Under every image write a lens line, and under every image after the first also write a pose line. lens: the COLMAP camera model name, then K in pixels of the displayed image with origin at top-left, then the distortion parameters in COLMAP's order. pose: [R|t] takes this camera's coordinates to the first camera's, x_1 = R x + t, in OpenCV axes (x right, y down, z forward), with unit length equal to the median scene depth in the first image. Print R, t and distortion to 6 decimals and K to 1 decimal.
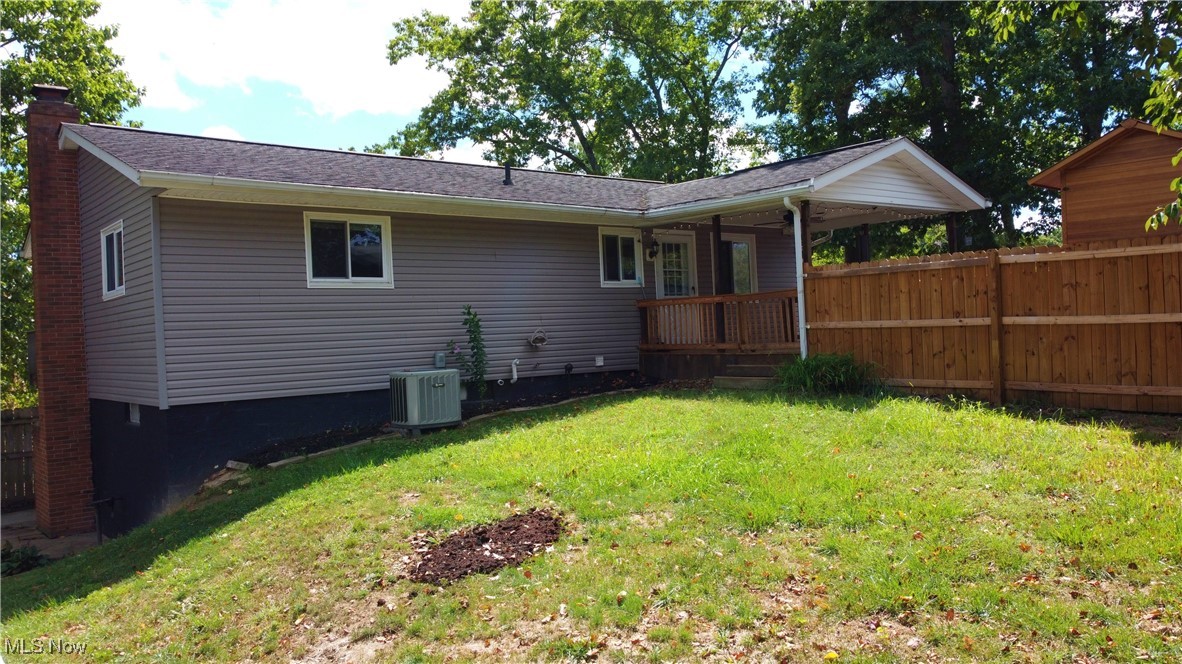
lens RADIAL K [[911.3, 0, 591.0], [0, 911.3, 332.0], [0, 0, 1]] dist [-0.002215, -0.004500]
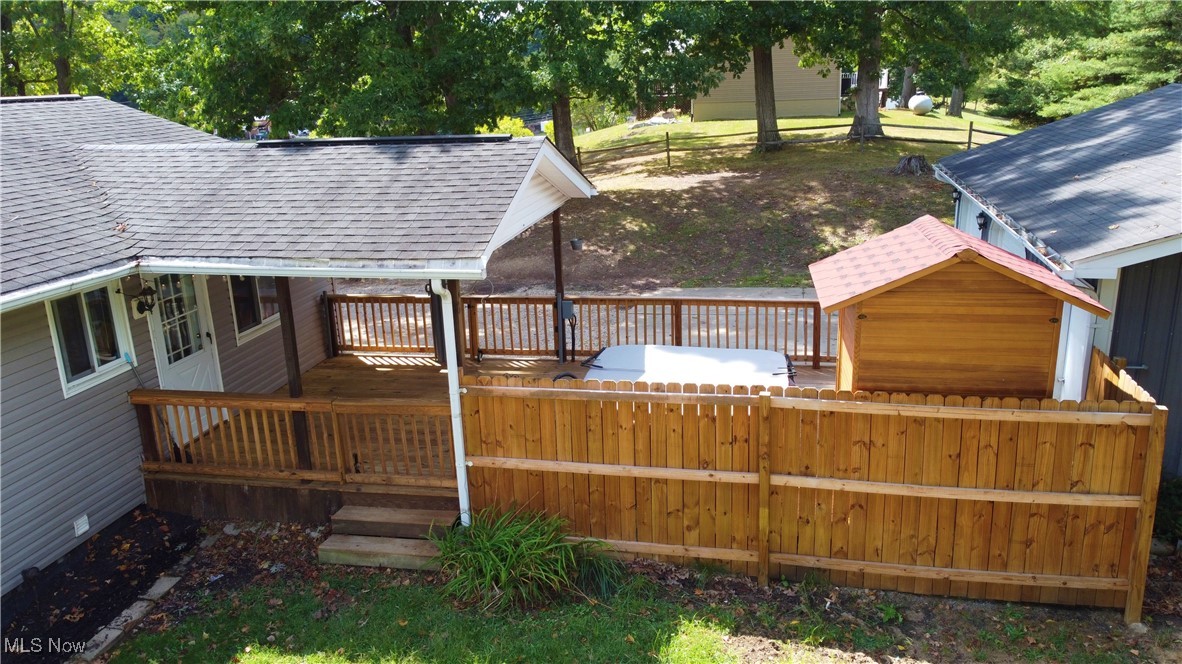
lens RADIAL K [[911.3, 0, 591.0], [0, 911.3, 332.0], [0, 0, 1]] dist [-0.002215, -0.004500]
pose [[0.779415, -0.152802, 0.607589, -0.086477], [-0.000276, 0.969718, 0.244228, -0.278224], [-0.626508, -0.190523, 0.755770, 0.492706]]
